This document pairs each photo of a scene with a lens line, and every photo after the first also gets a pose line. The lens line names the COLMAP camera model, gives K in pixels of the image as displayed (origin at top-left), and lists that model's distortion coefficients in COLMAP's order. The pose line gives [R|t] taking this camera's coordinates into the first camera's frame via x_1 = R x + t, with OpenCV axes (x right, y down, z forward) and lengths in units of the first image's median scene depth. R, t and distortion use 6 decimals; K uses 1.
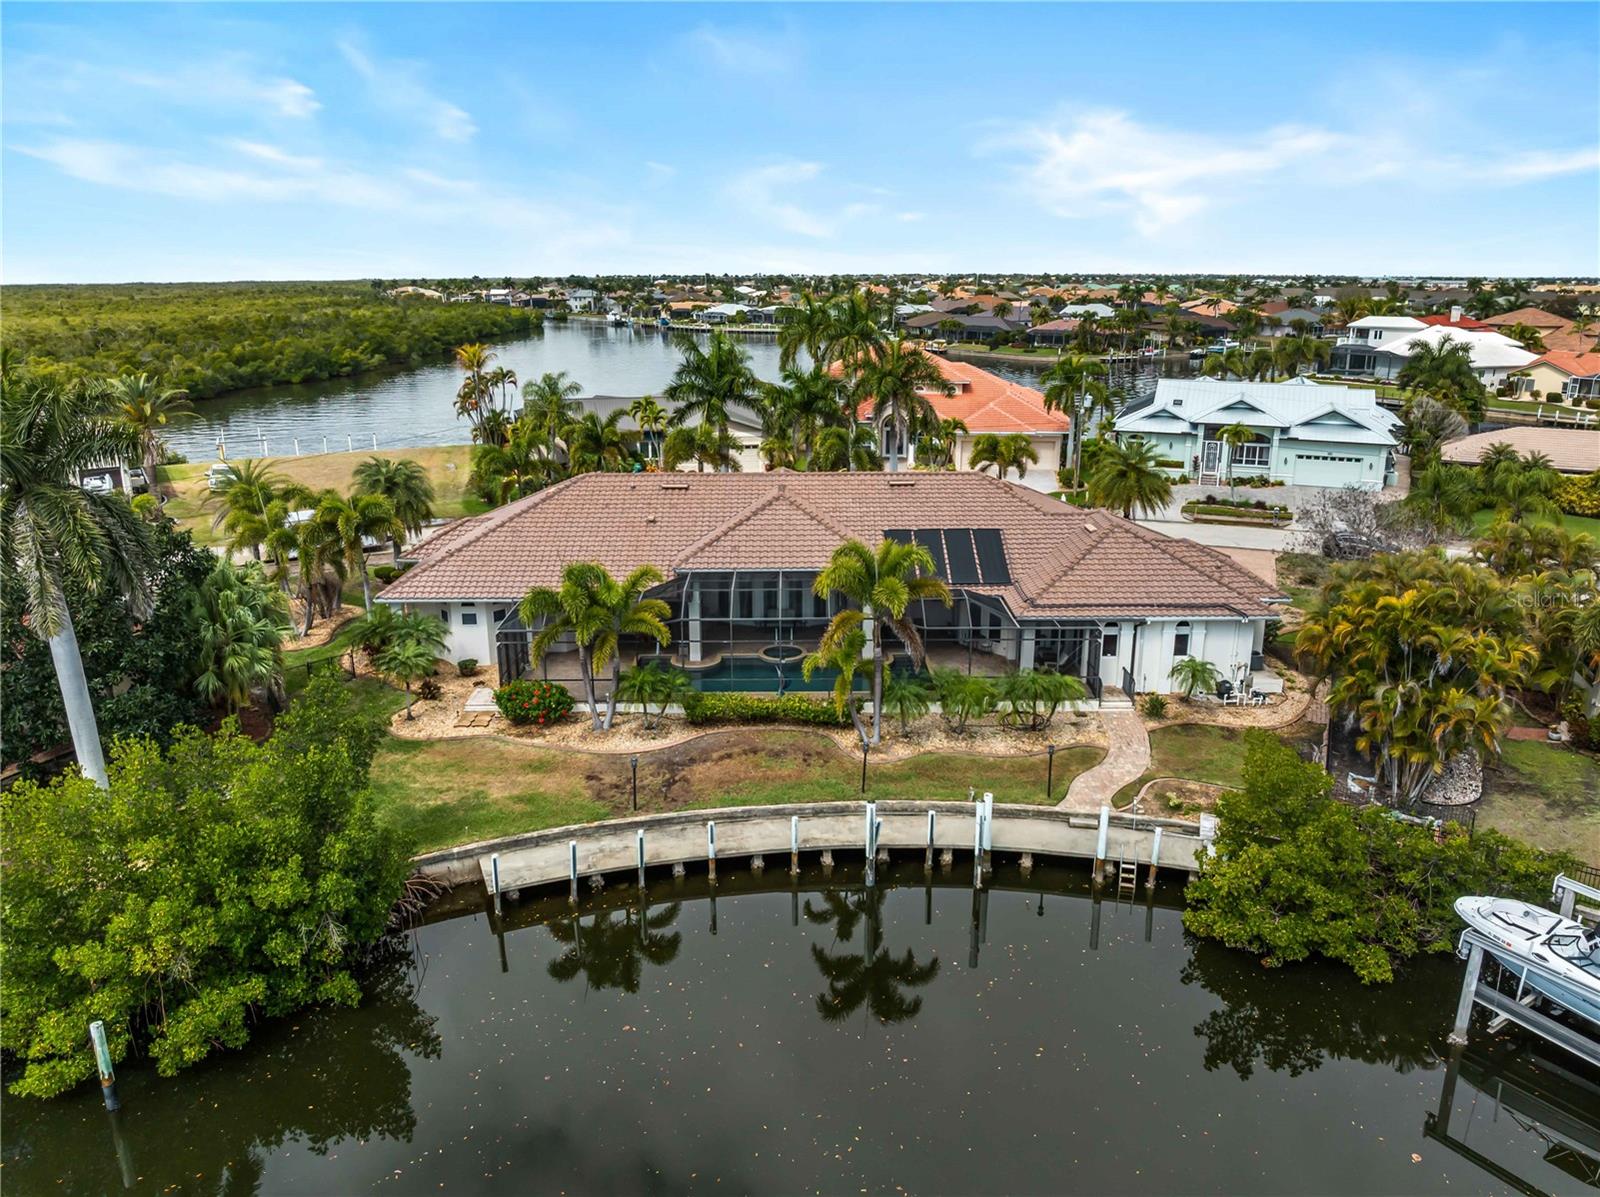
lens RADIAL K [[1134.9, 0, 800.0], [0, 1134.9, 598.5], [0, 0, 1]] dist [-0.019017, -0.001967]
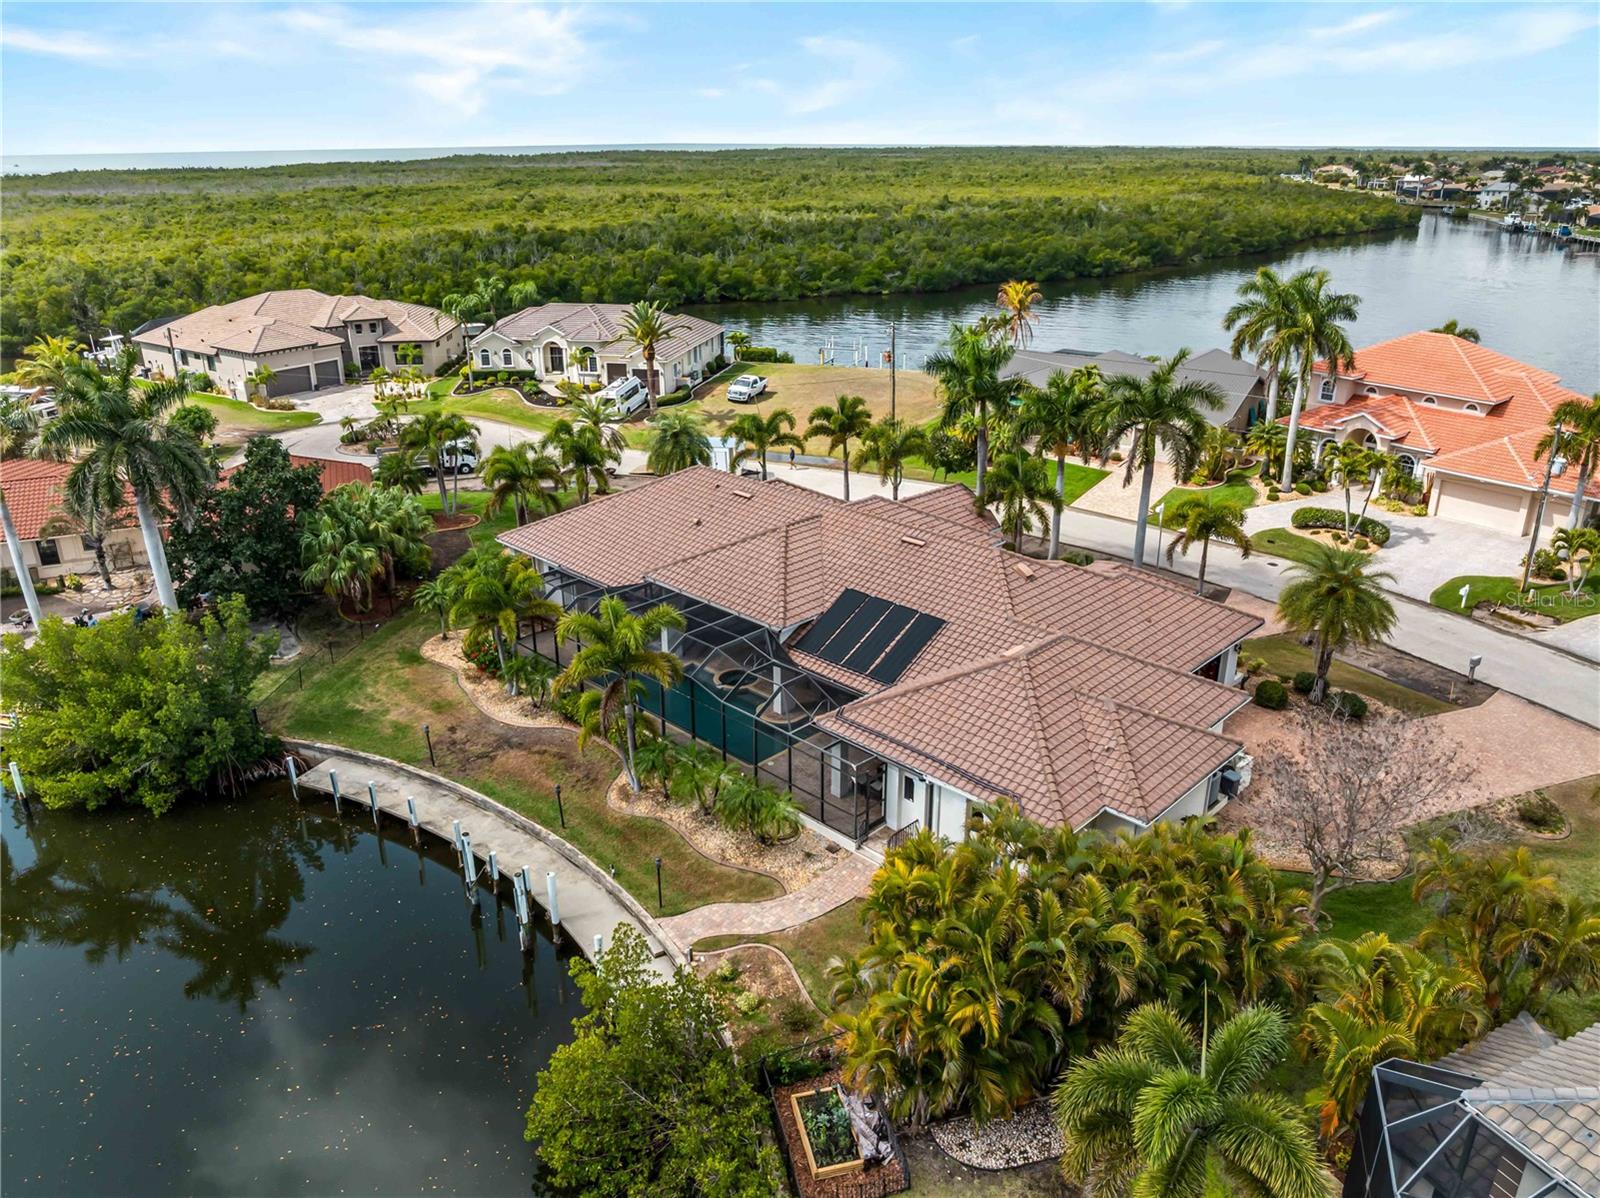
lens RADIAL K [[1134.9, 0, 800.0], [0, 1134.9, 599.0], [0, 0, 1]] dist [-0.019017, -0.001967]
pose [[0.718224, 0.268318, -0.641996, 0.734610], [-0.199463, 0.963330, 0.179471, -0.239317], [0.666610, -0.000846, 0.745406, 0.298990]]
